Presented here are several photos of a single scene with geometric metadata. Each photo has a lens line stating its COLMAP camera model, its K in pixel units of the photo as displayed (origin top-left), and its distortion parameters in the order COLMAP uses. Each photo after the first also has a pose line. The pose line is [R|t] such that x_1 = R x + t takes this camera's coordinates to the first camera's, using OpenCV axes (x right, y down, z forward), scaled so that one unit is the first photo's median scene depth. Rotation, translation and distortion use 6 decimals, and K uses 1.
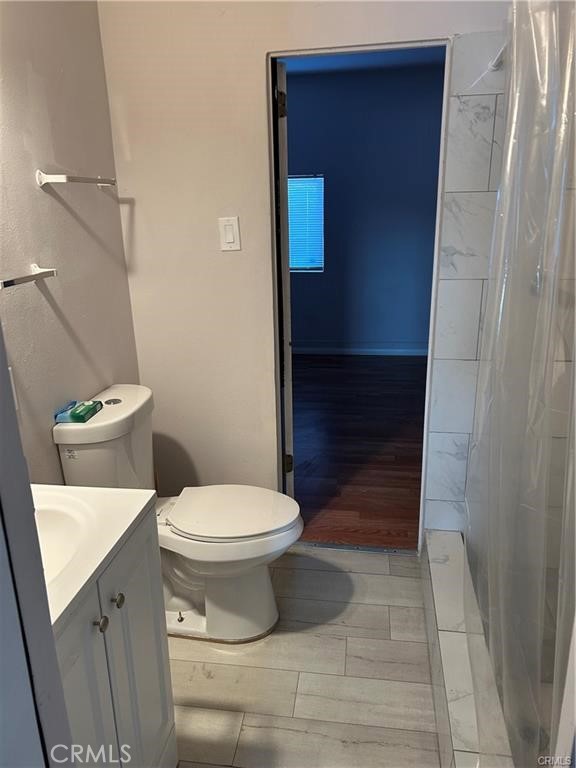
lens RADIAL K [[579.3, 0, 293.7], [0, 579.3, 381.1], [0, 0, 1]] dist [0.075384, -0.065786]
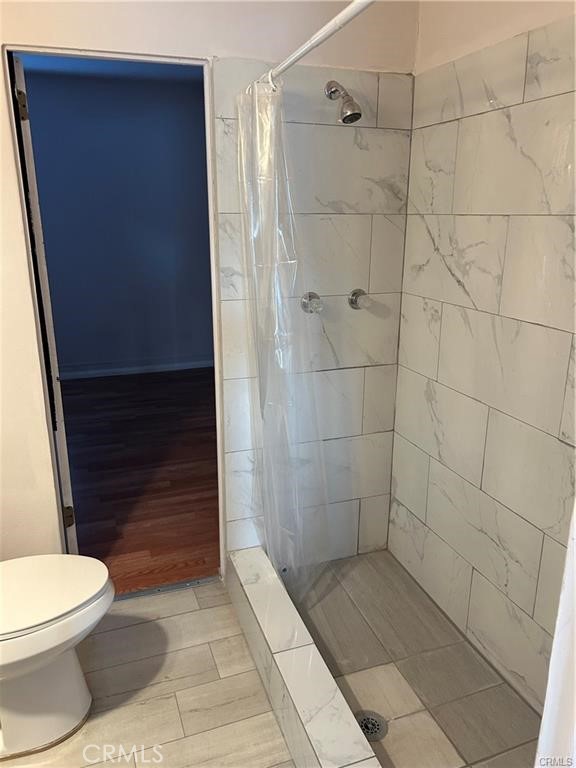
lens RADIAL K [[579.3, 0, 289.2], [0, 579.3, 379.9], [0, 0, 1]] dist [0.075384, -0.065786]
pose [[0.884824, -0.109780, 0.452808, -0.110608], [0.119189, 0.992841, 0.007802, -0.033383], [-0.450423, 0.047067, 0.891574, 0.073139]]
